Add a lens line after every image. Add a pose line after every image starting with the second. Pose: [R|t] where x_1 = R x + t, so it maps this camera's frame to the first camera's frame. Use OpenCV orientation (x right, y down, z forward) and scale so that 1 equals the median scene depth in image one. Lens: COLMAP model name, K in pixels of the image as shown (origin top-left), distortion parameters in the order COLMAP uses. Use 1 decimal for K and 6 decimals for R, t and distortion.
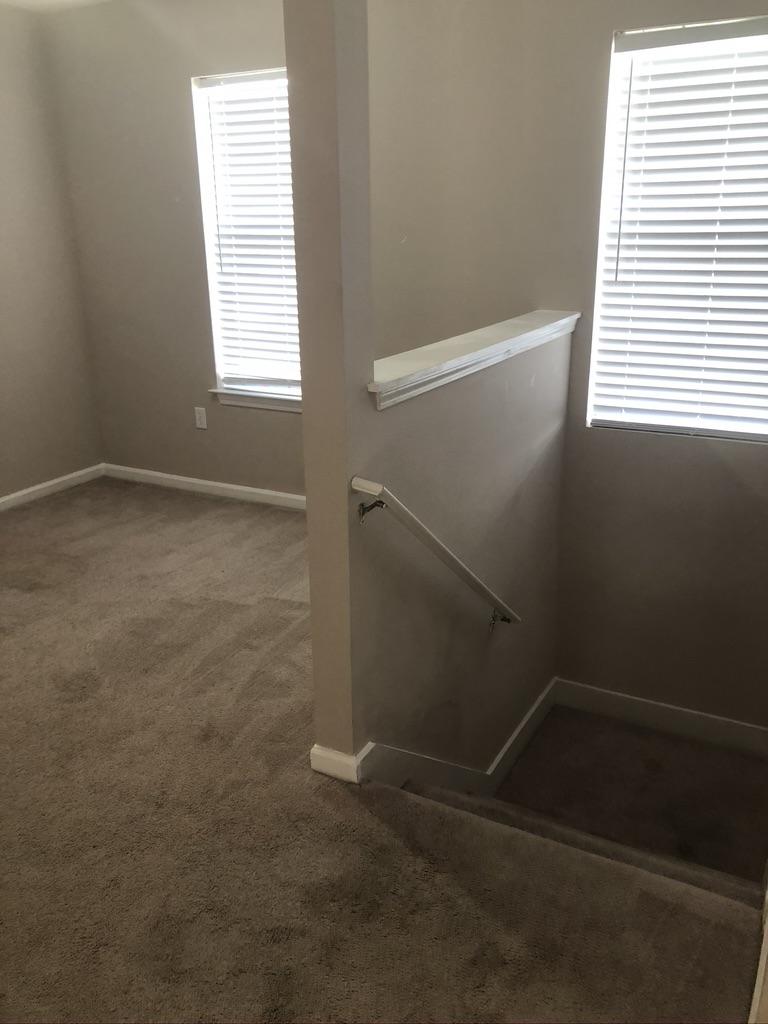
lens RADIAL K [[863.5, 0, 385.3], [0, 863.5, 496.5], [0, 0, 1]] dist [0.090594, -0.157473]
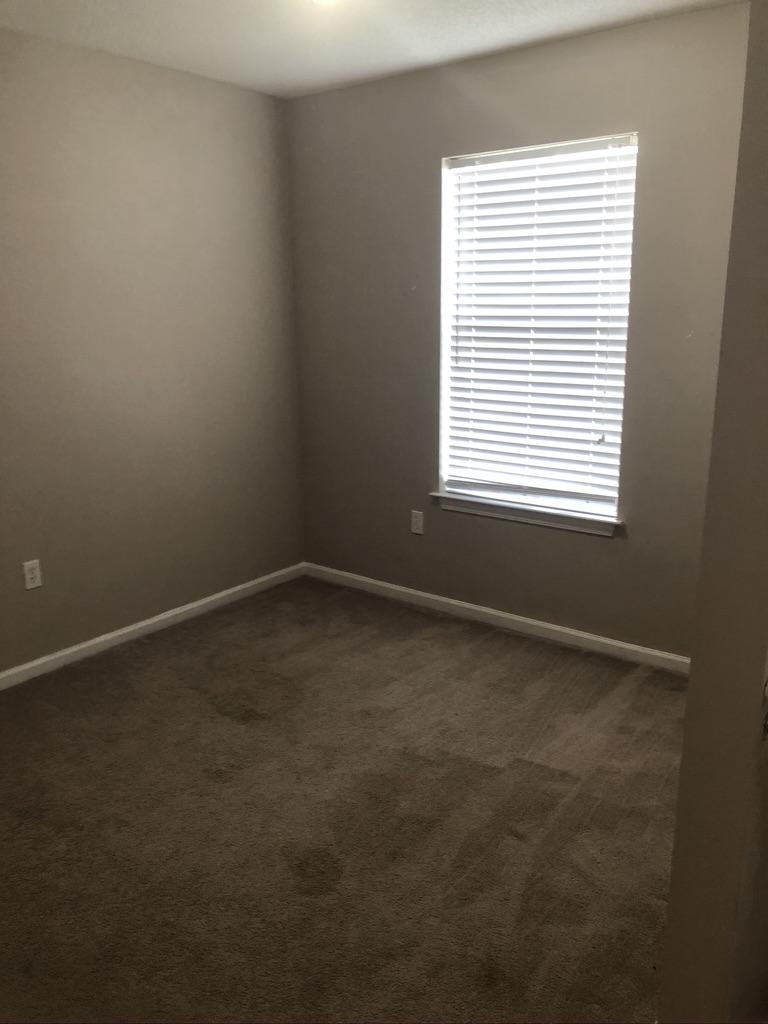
lens RADIAL K [[842.0, 0, 384.0], [0, 842.0, 512.0], [0, 0, 1]] dist [0.077479, -0.131899]
pose [[0.987779, 0.055148, -0.145779, -0.149166], [-0.064497, 0.996101, -0.060197, -0.057913], [0.141891, 0.068863, 0.987484, 0.154593]]
